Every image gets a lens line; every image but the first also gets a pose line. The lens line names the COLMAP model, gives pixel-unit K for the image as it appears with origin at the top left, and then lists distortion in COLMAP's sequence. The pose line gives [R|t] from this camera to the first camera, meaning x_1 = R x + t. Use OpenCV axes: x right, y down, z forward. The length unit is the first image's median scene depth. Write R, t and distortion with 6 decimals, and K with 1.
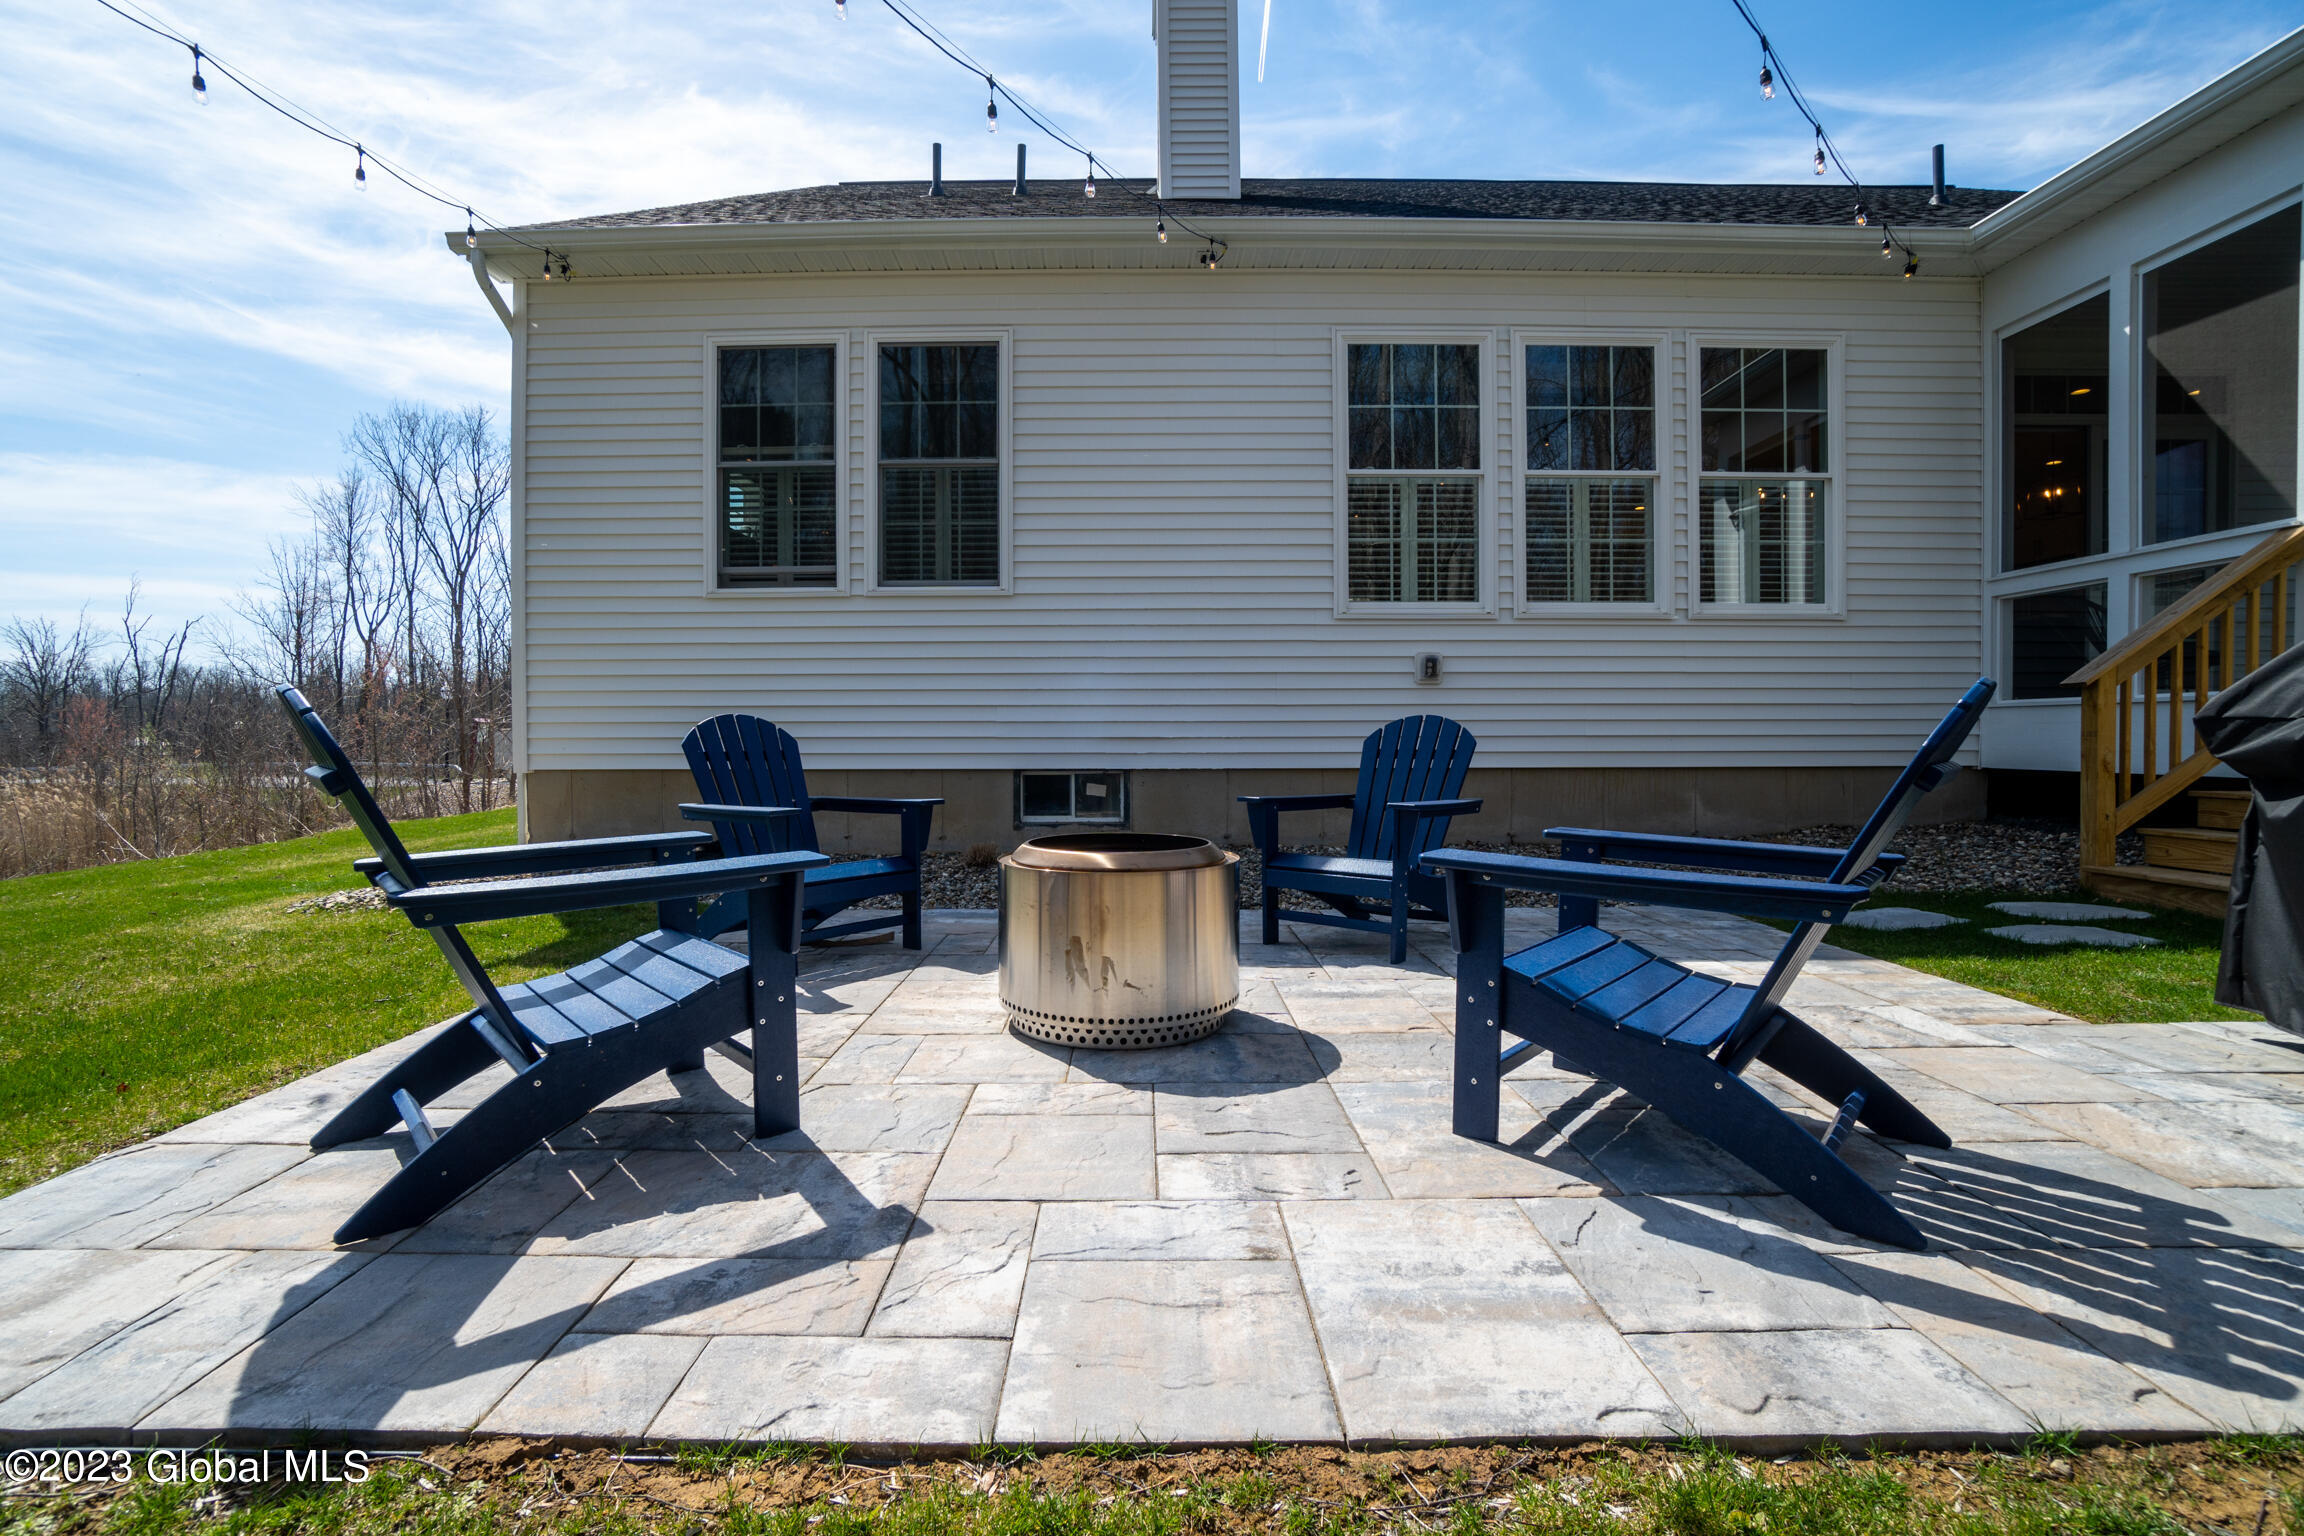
lens RADIAL K [[965.7, 0, 1124.9], [0, 965.7, 767.0], [0, 0, 1]] dist [-0.061757, 0.018412]
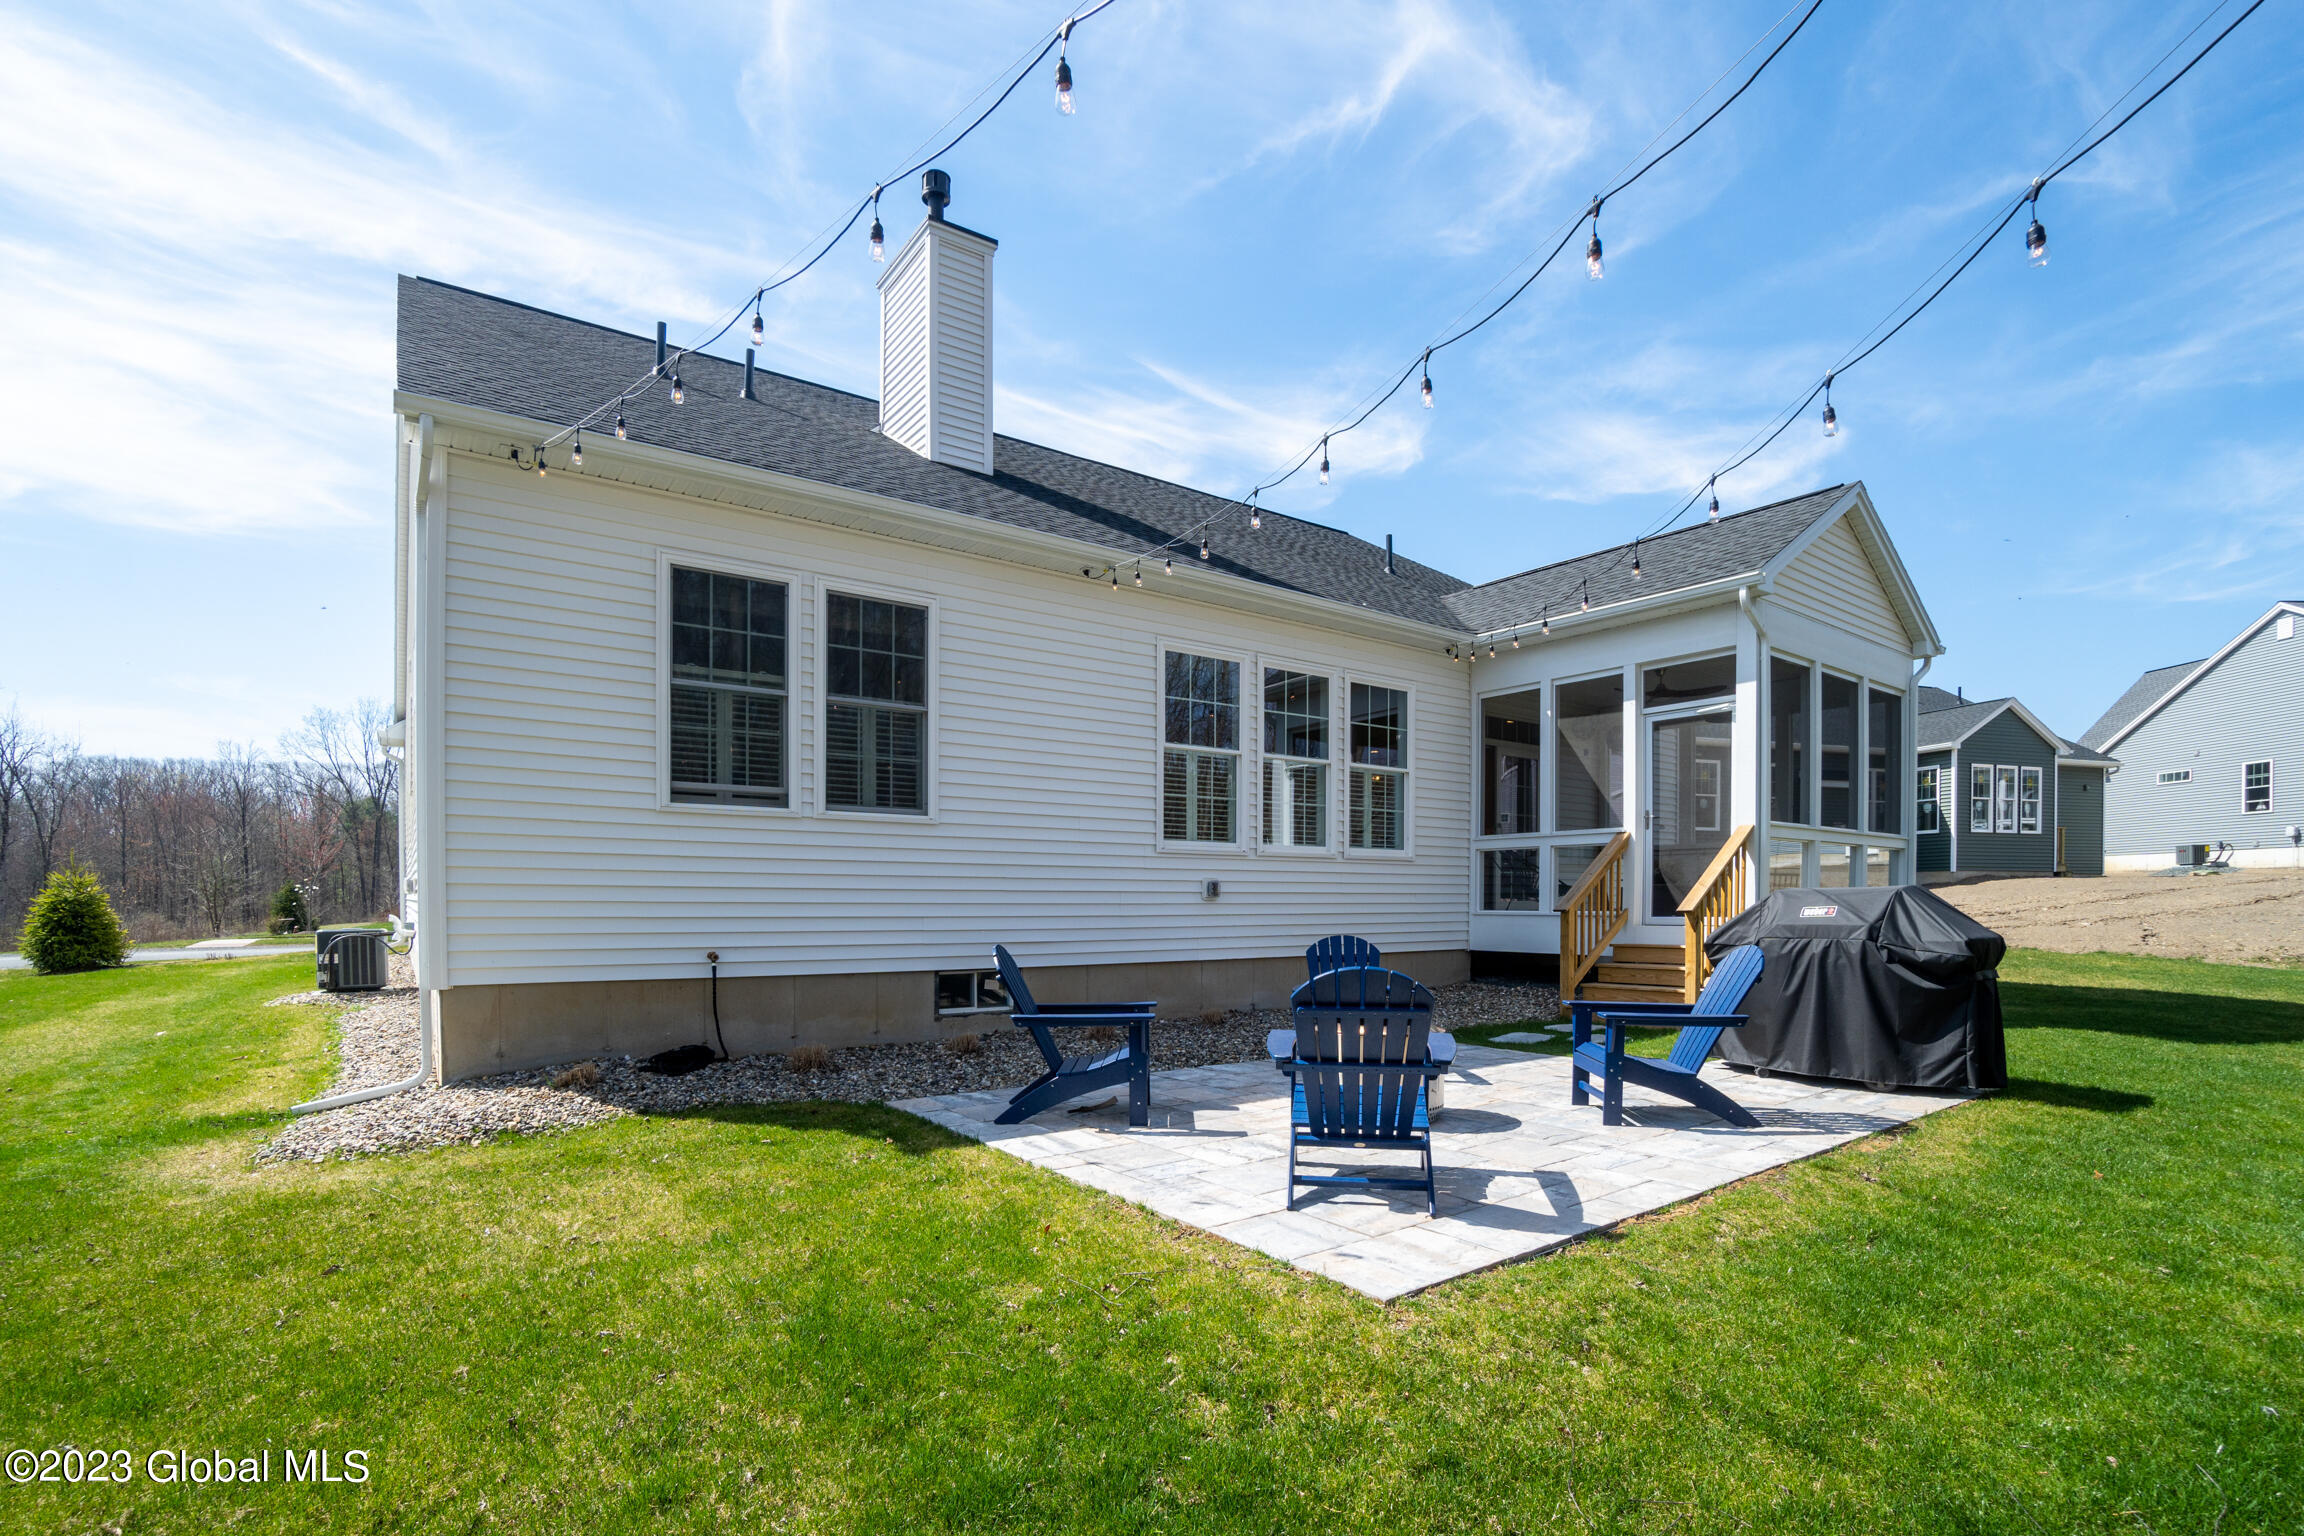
lens RADIAL K [[941.7, 0, 1147.8], [0, 941.7, 937.5], [0, 0, 1]] dist [-0.039616, -0.000064]
pose [[0.836057, -0.013135, 0.548485, -0.541365], [0.016901, 0.999856, -0.001819, -0.032932], [-0.548382, 0.010791, 0.836158, -0.104358]]
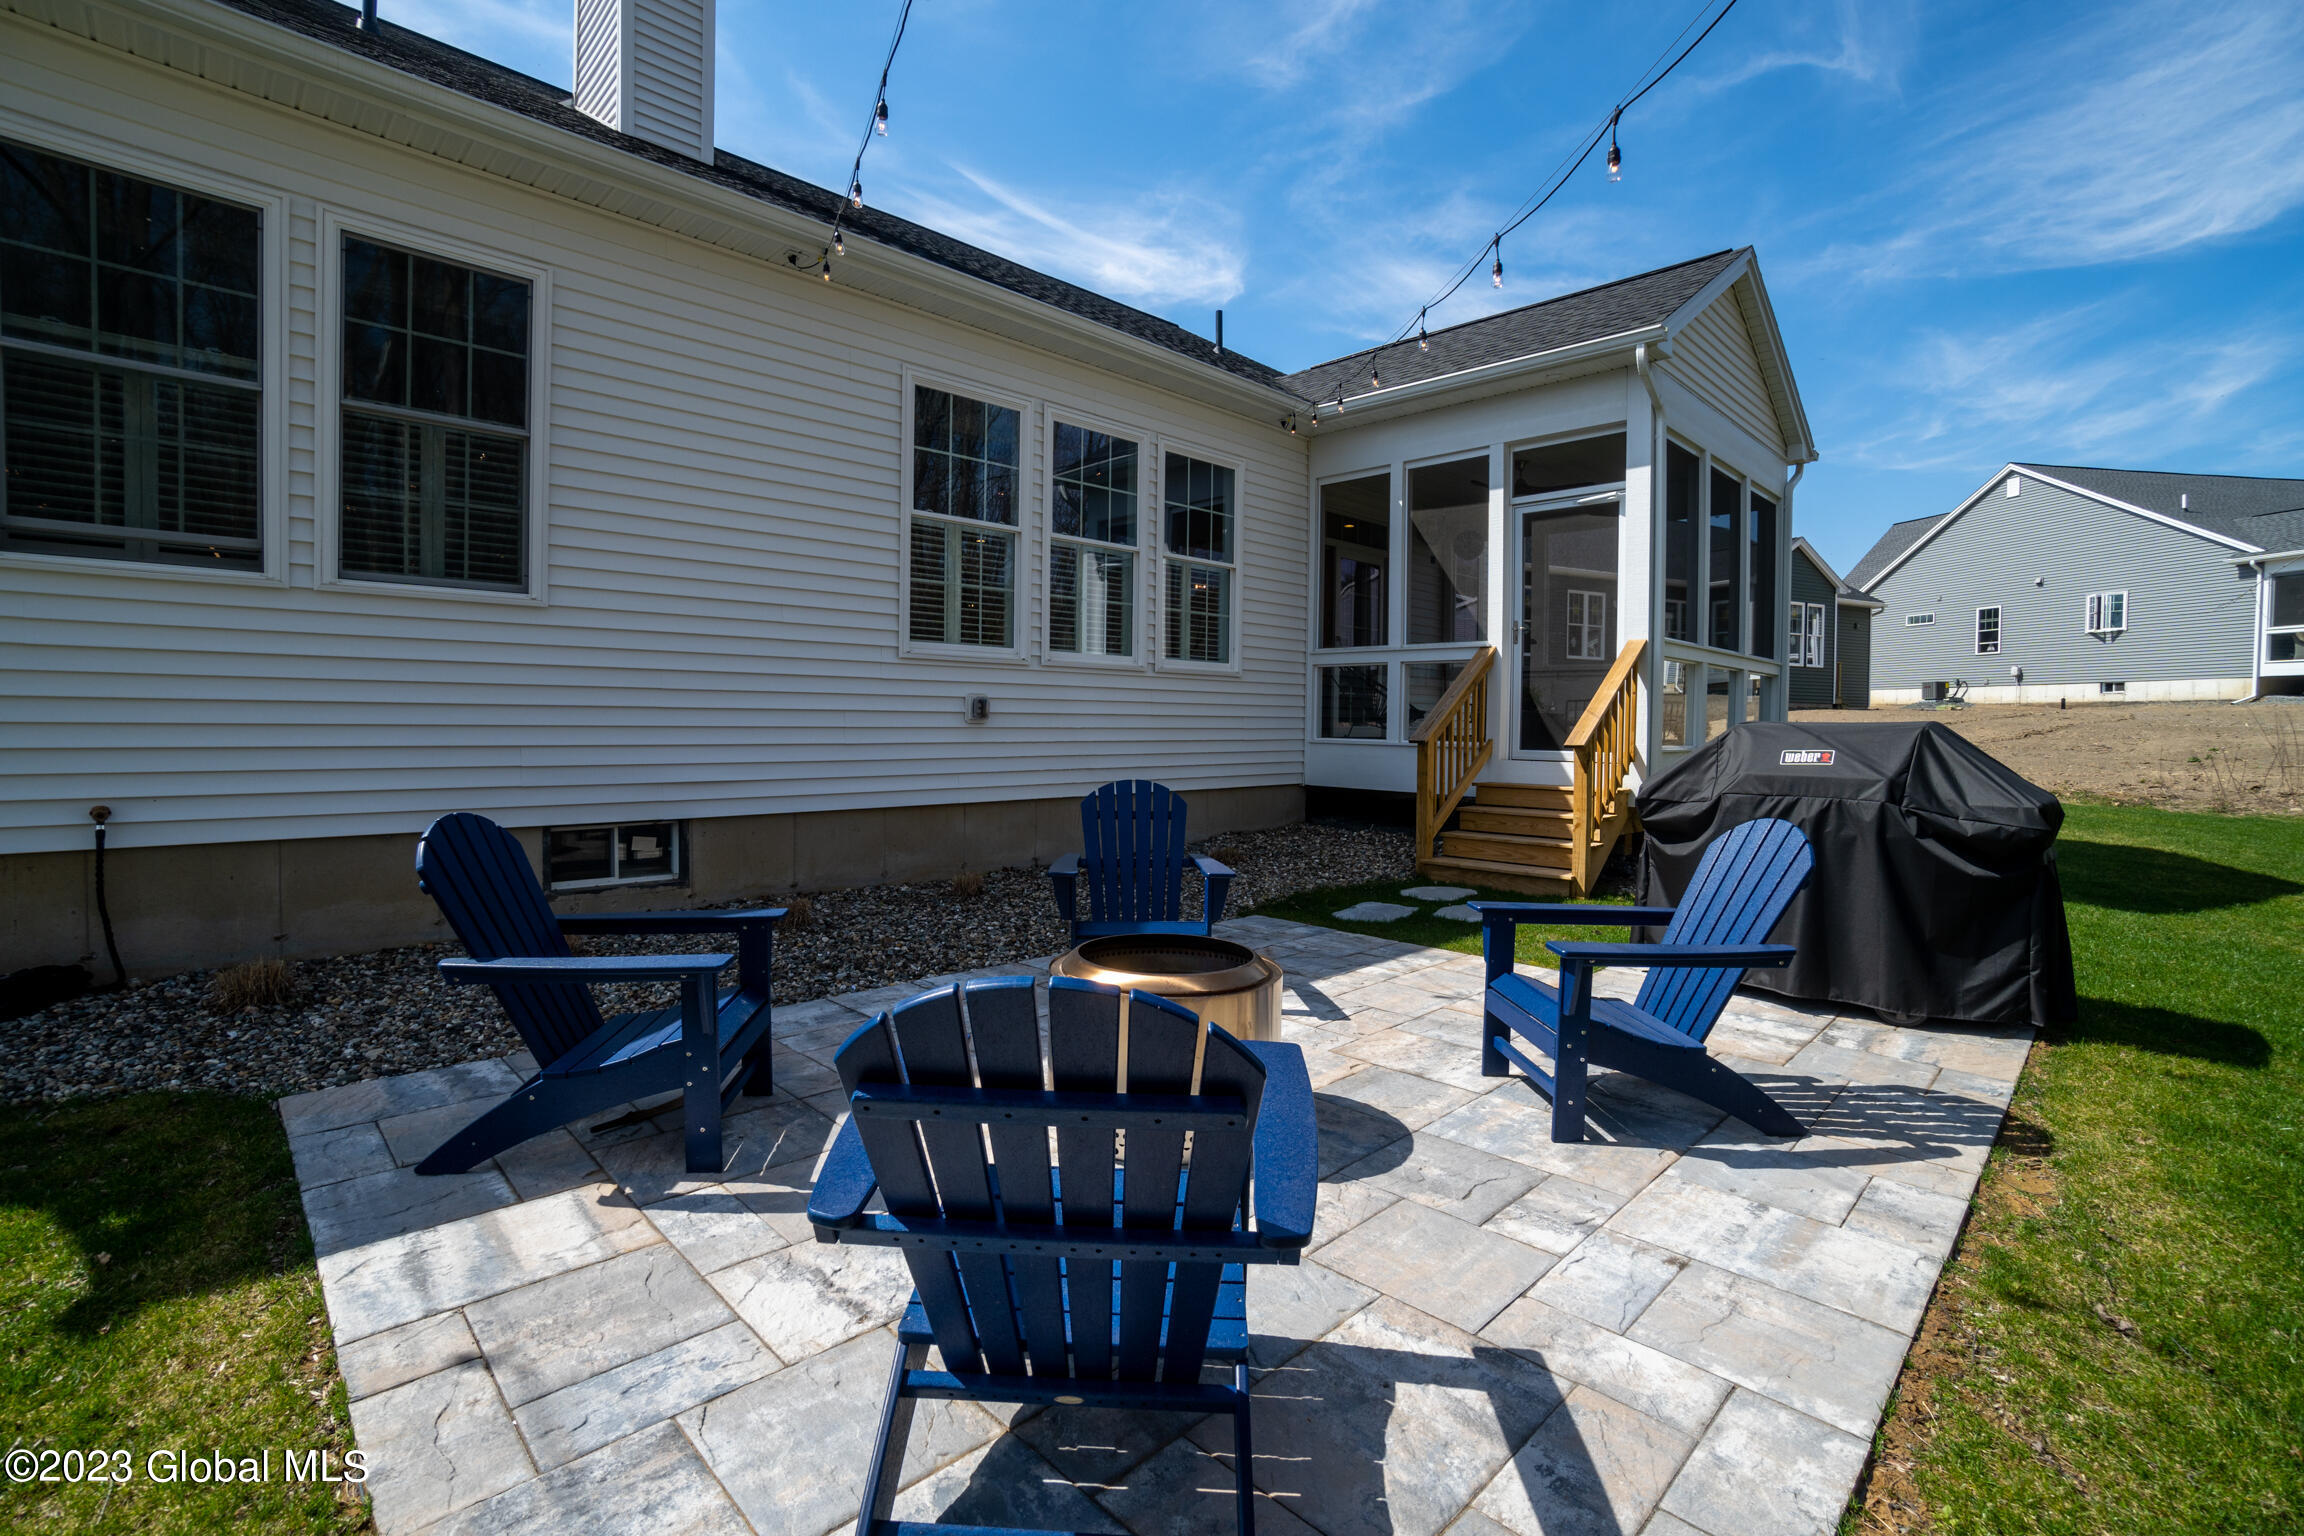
lens RADIAL K [[965.7, 0, 1124.9], [0, 965.7, 767.0], [0, 0, 1]] dist [-0.061757, 0.018412]
pose [[0.742249, -0.015450, 0.669946, -0.288884], [0.009545, 0.999877, 0.012483, -0.052758], [-0.670056, -0.002870, 0.742305, 0.106829]]
